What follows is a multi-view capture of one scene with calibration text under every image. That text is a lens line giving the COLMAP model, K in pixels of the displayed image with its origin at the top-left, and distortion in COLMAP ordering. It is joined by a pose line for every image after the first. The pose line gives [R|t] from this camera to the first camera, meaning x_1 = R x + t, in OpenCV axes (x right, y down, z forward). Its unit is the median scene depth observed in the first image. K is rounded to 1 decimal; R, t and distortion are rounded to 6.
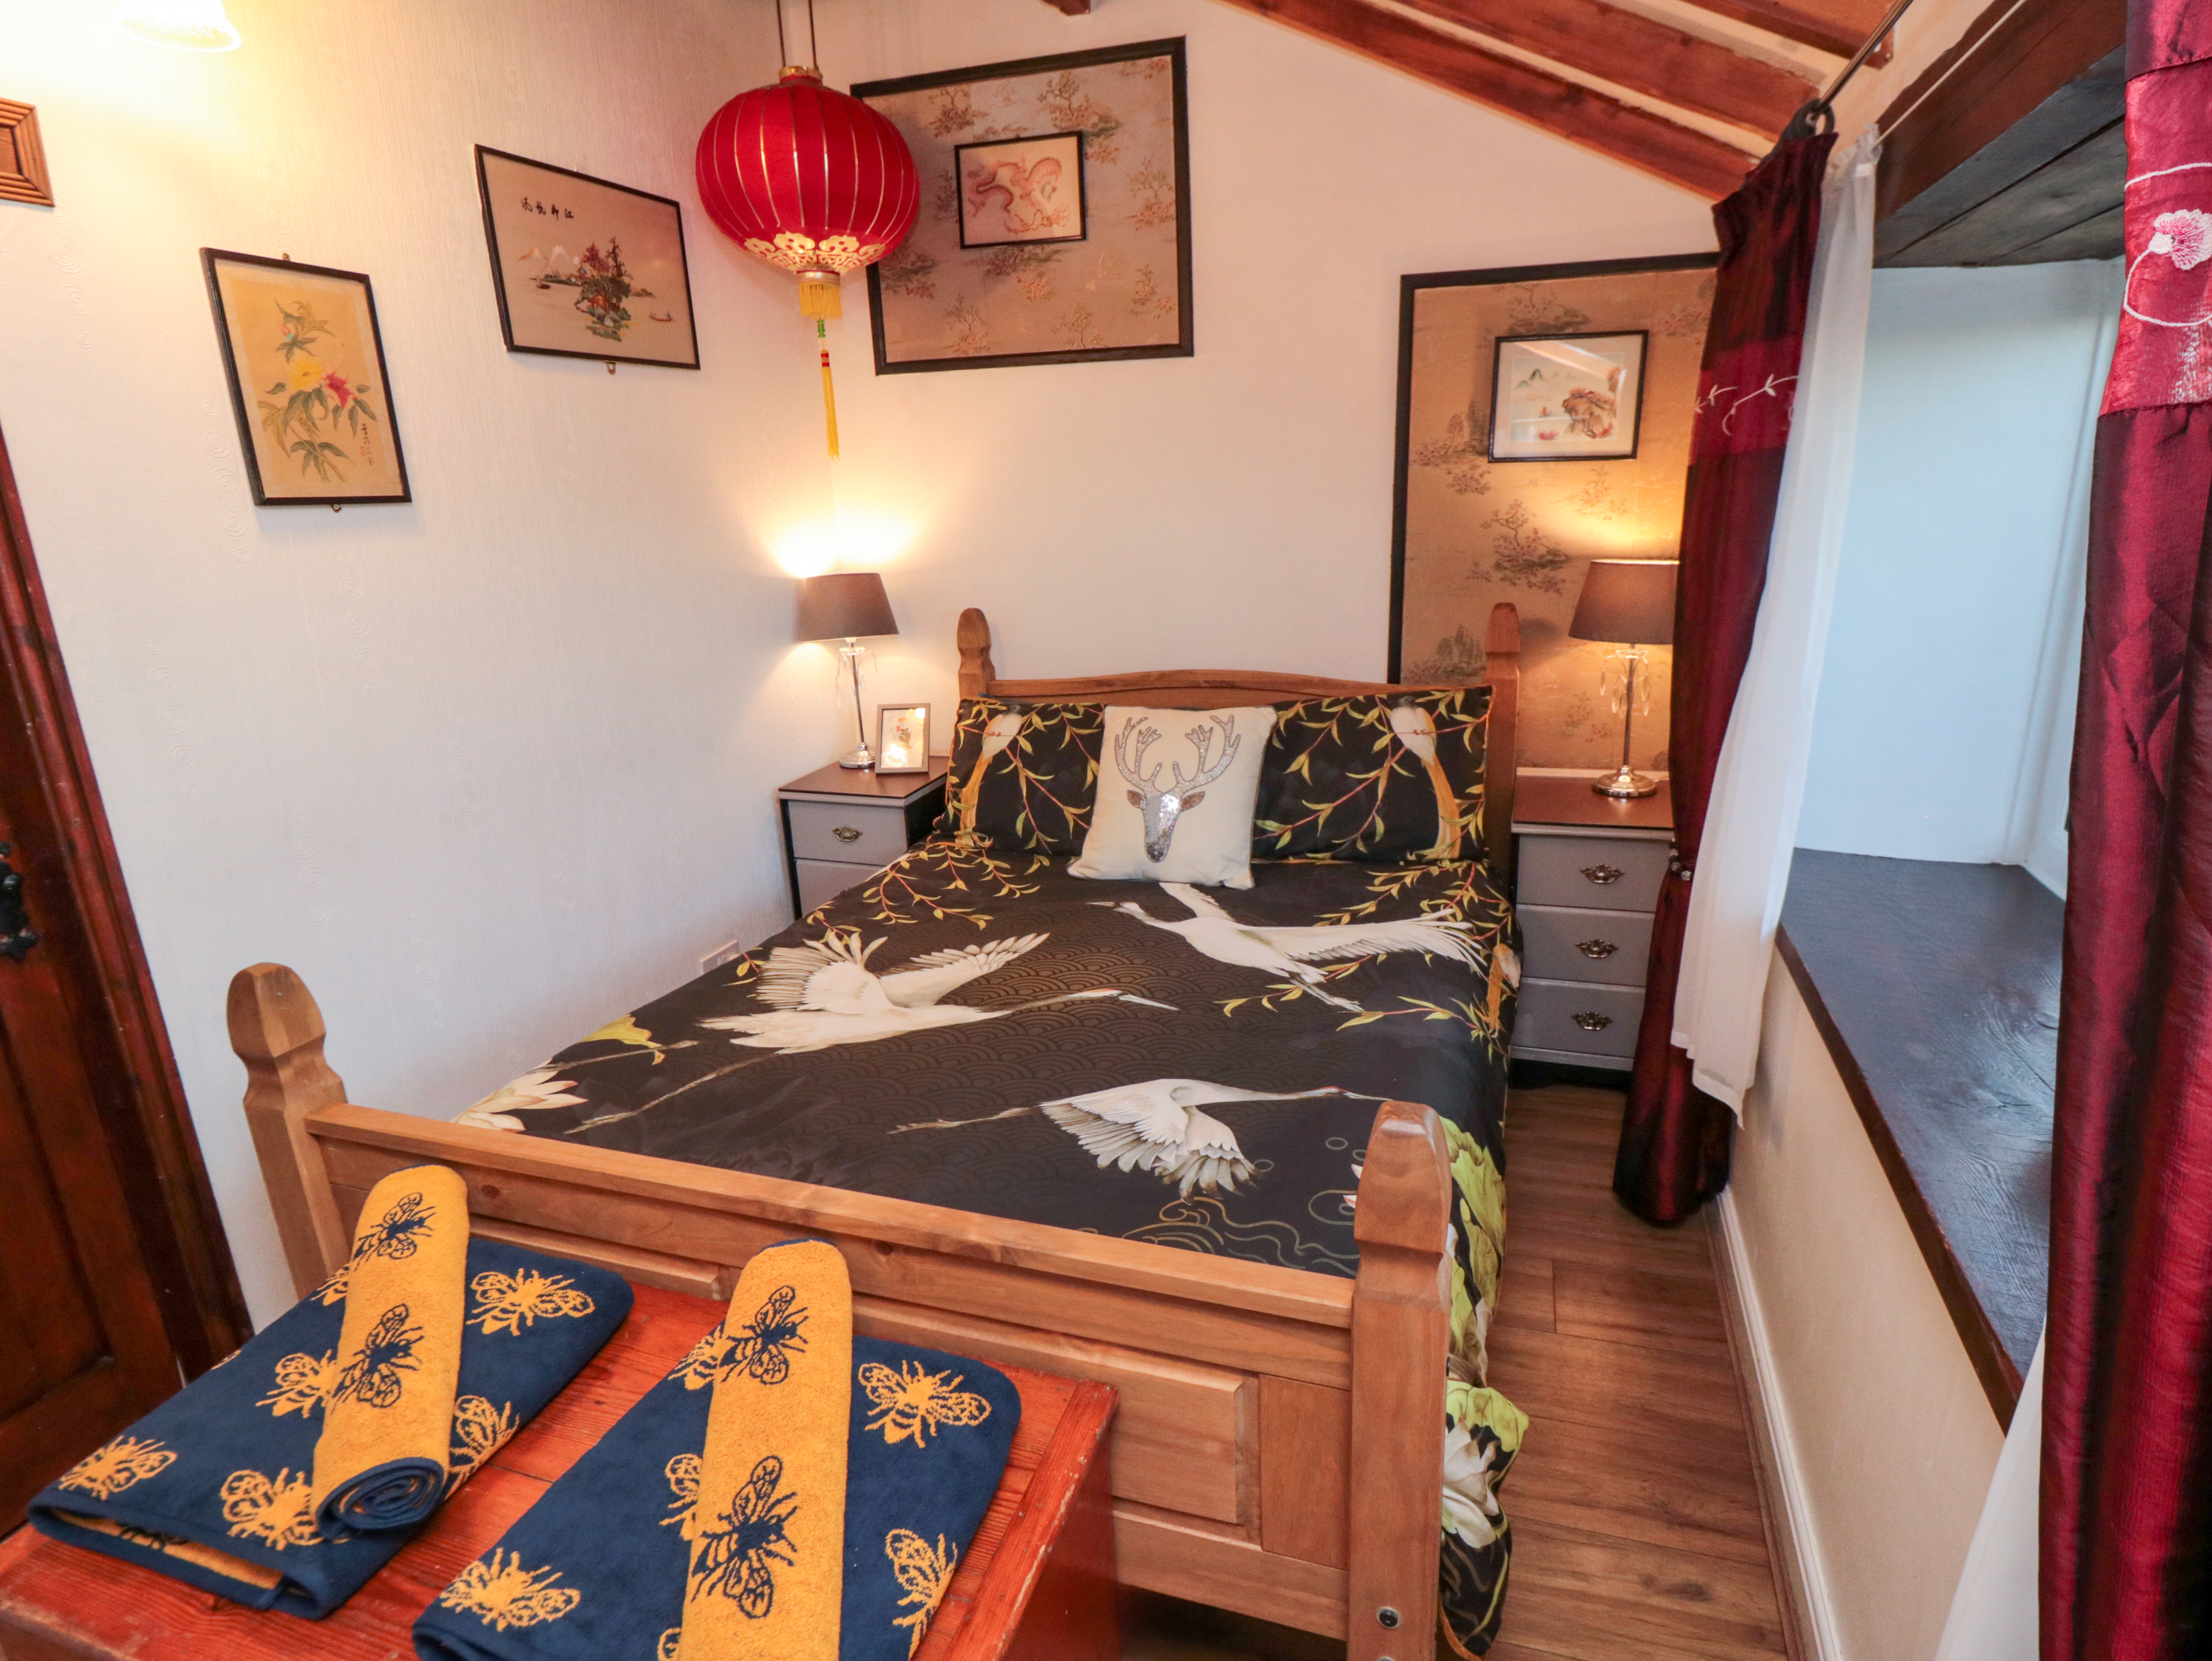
lens RADIAL K [[1158.4, 0, 1160.6], [0, 1158.4, 817.1], [0, 0, 1]] dist [-0.001907, -0.001904]
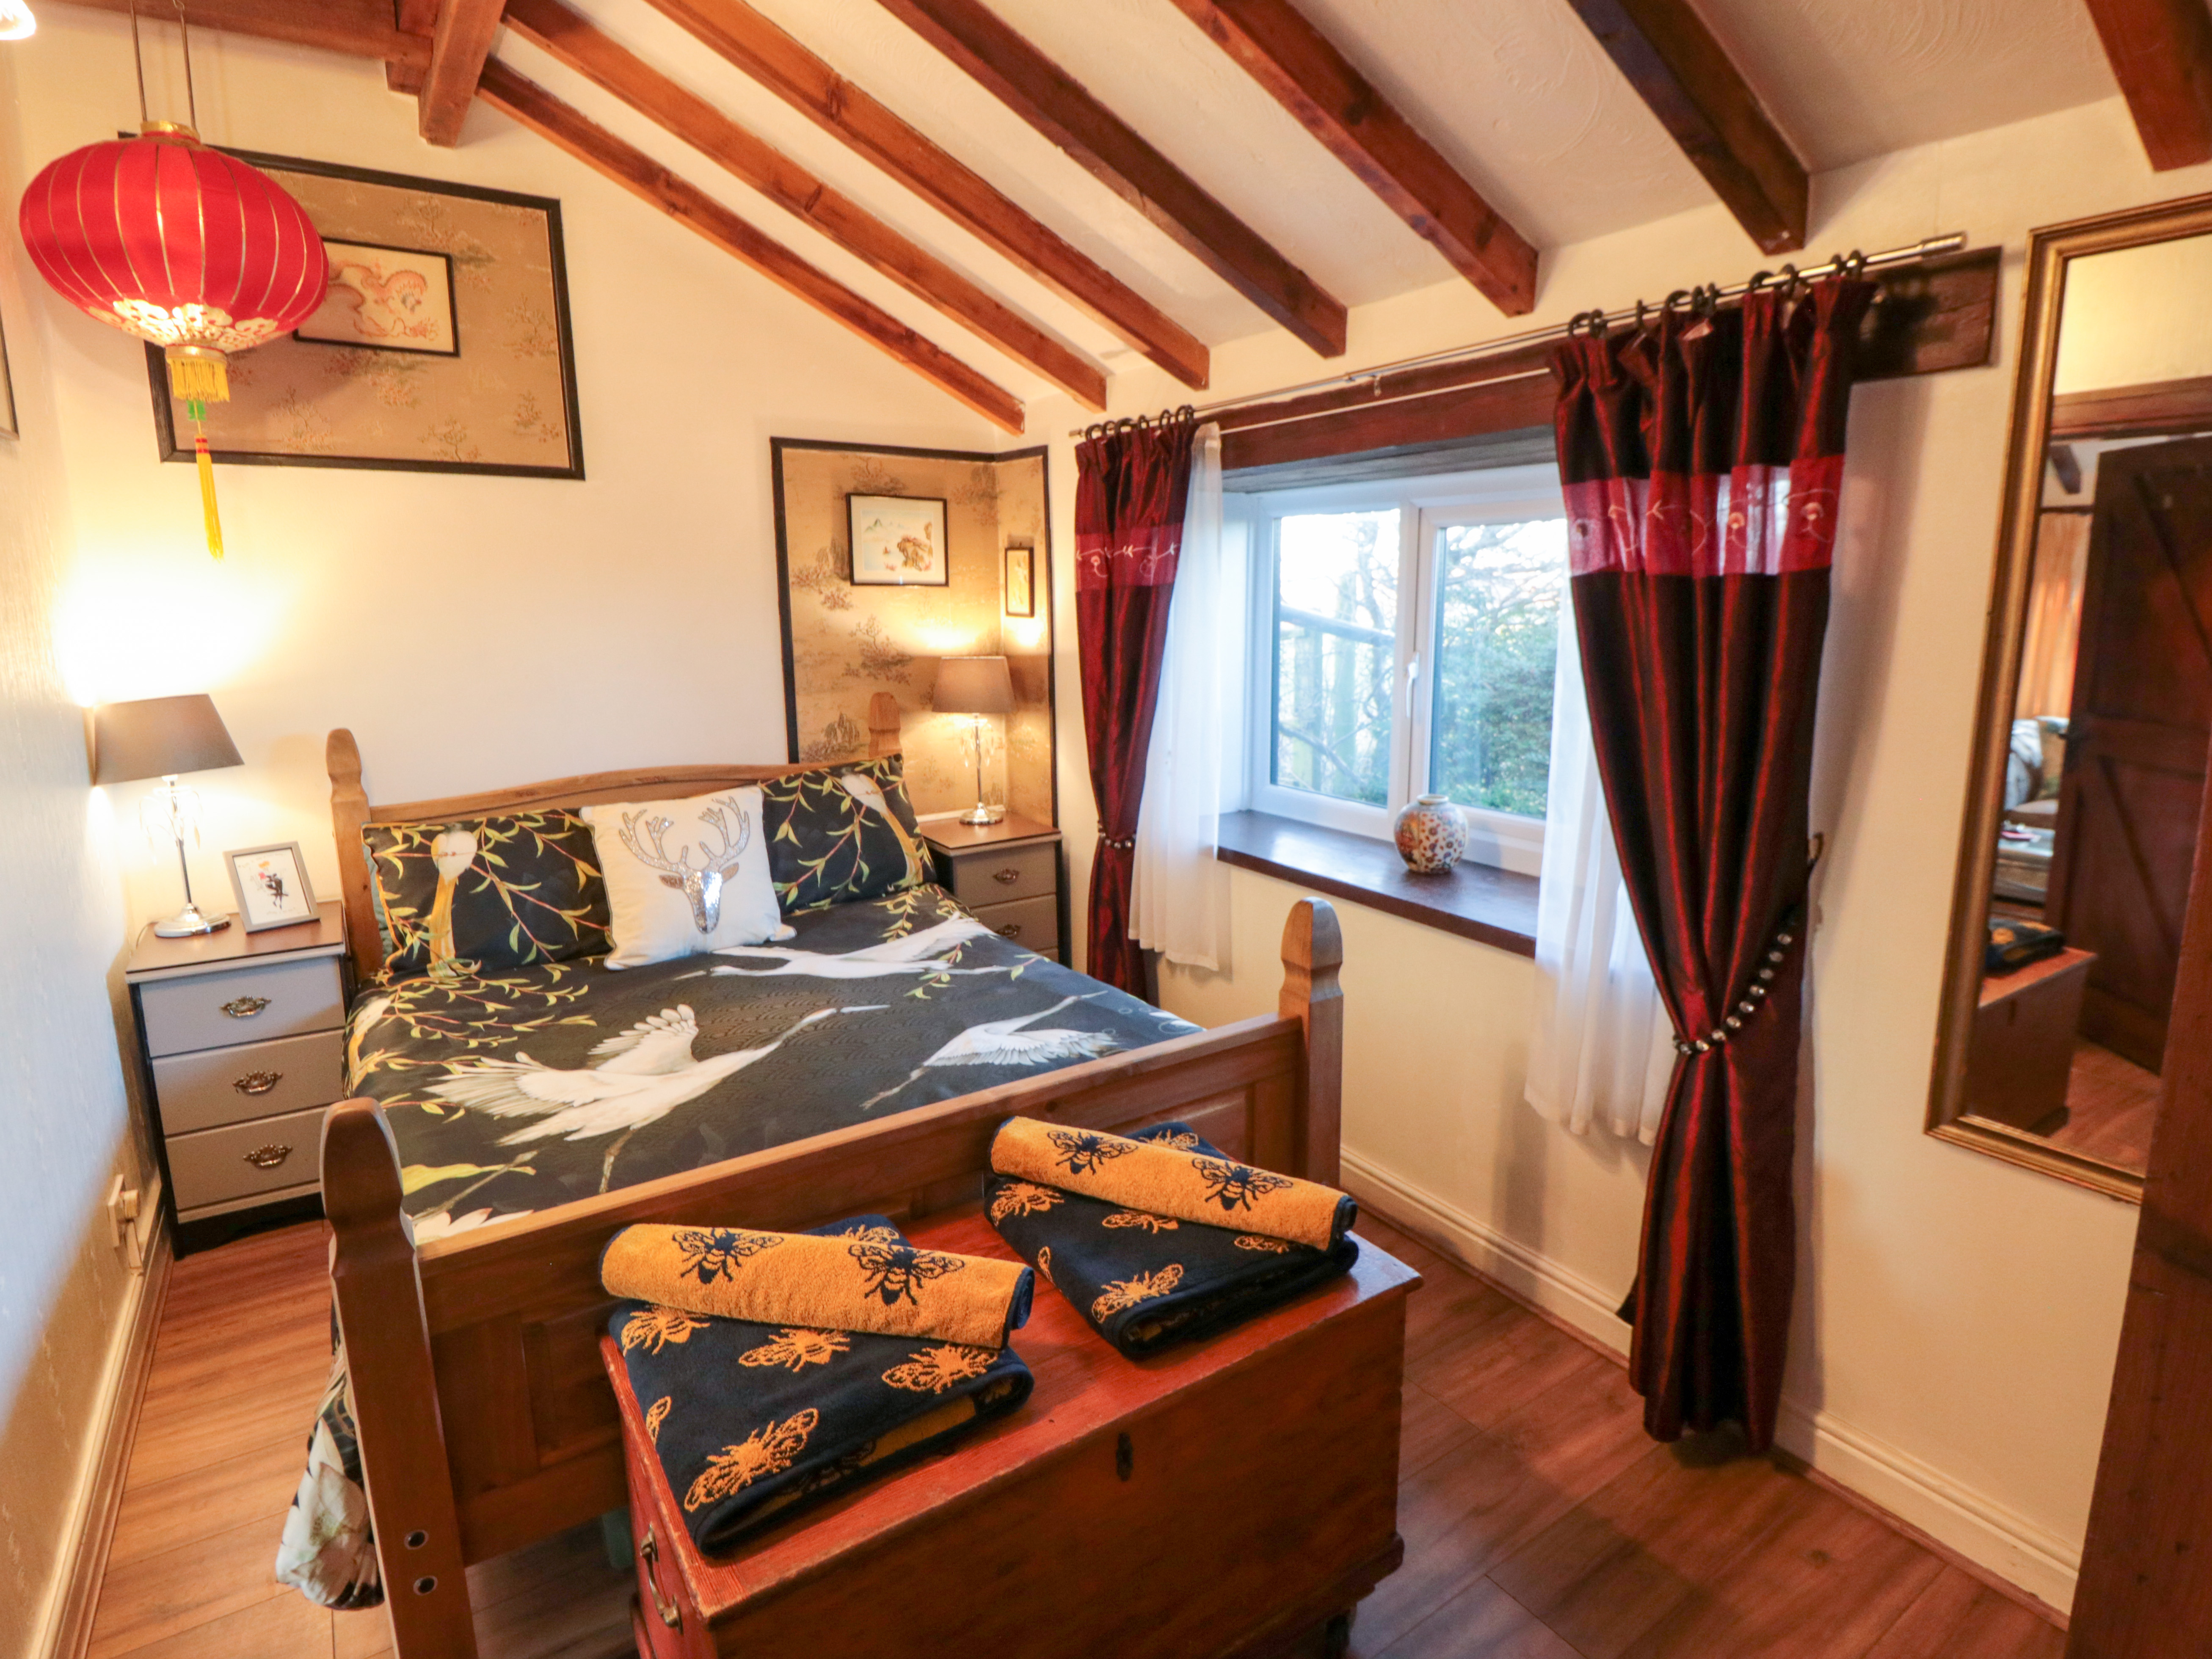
lens RADIAL K [[1158.2, 0, 1160.6], [0, 1158.2, 816.2], [0, 0, 1]] dist [-0.001907, -0.001904]
pose [[0.610984, -0.124017, 0.781868, -0.562726], [0.208371, 0.978020, -0.007700, 0.027153], [-0.763727, 0.167623, 0.623396, -0.025639]]
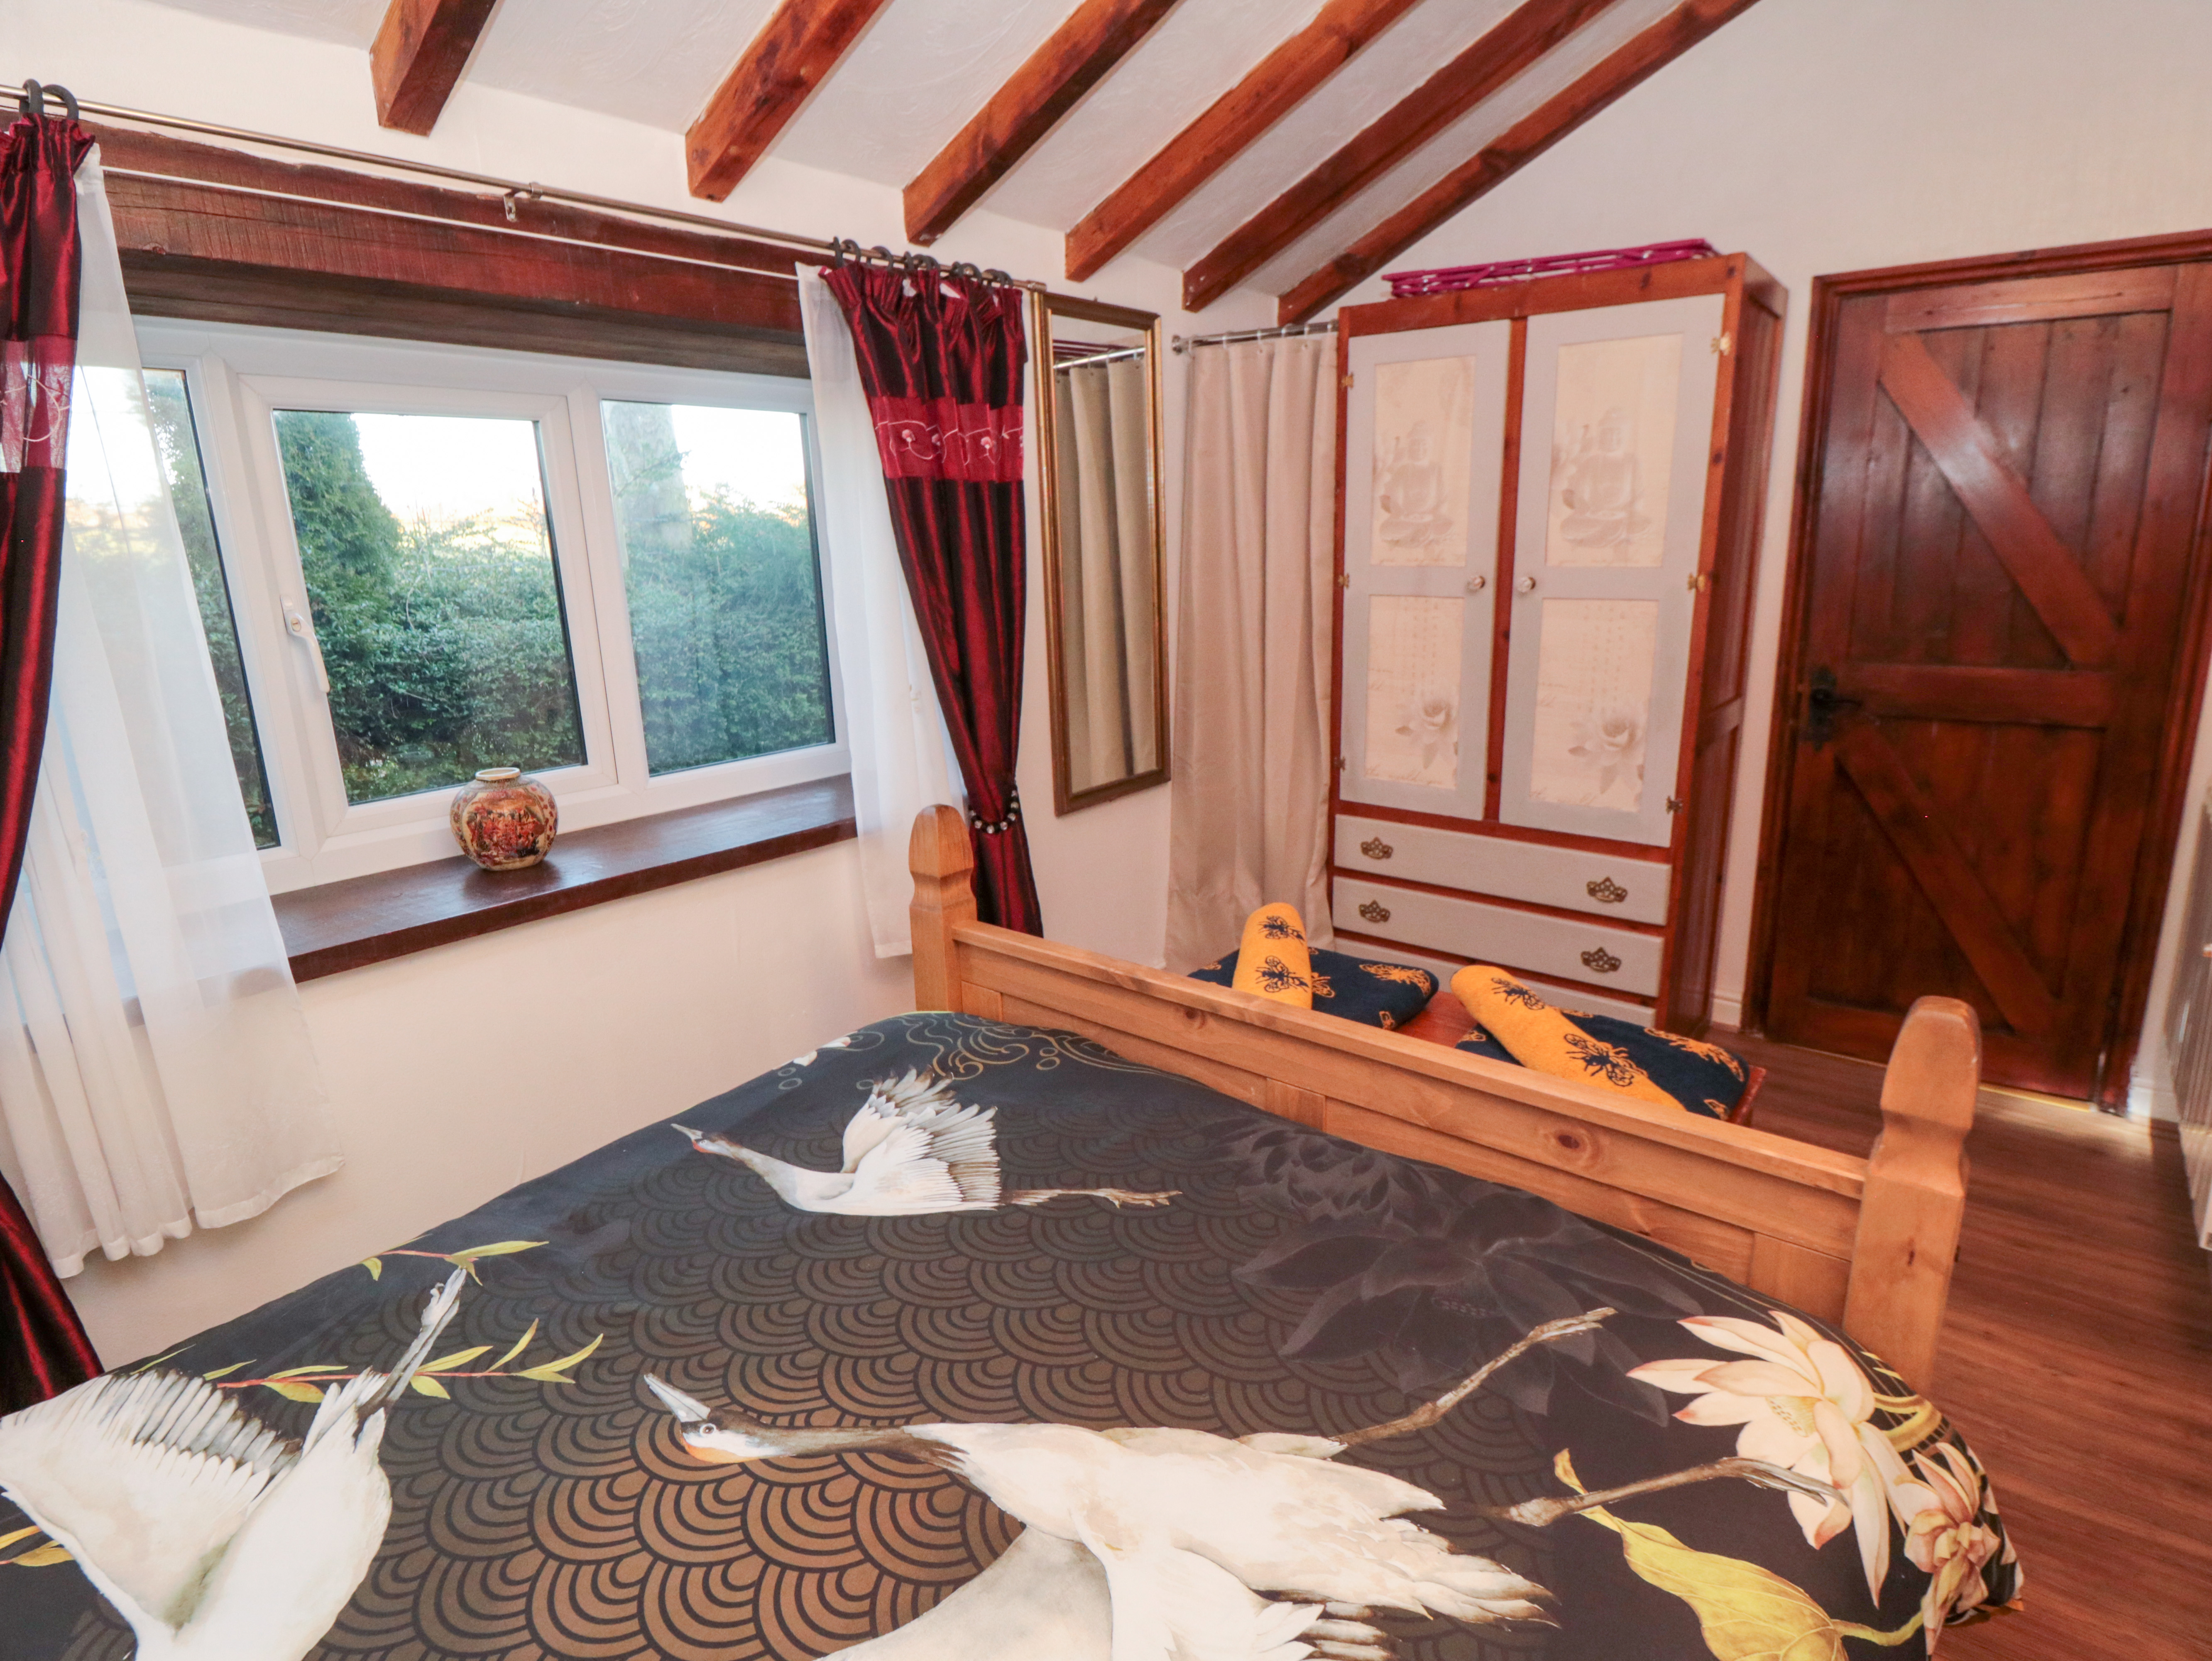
lens RADIAL K [[1140.4, 0, 1106.7], [0, 1140.4, 808.6], [0, 0, 1]] dist [0.001557, 0.000032]
pose [[-0.922960, -0.036835, 0.383129, -0.293609], [0.158504, 0.870712, 0.465550, -0.221339], [-0.350744, 0.490411, -0.797794, 0.915397]]
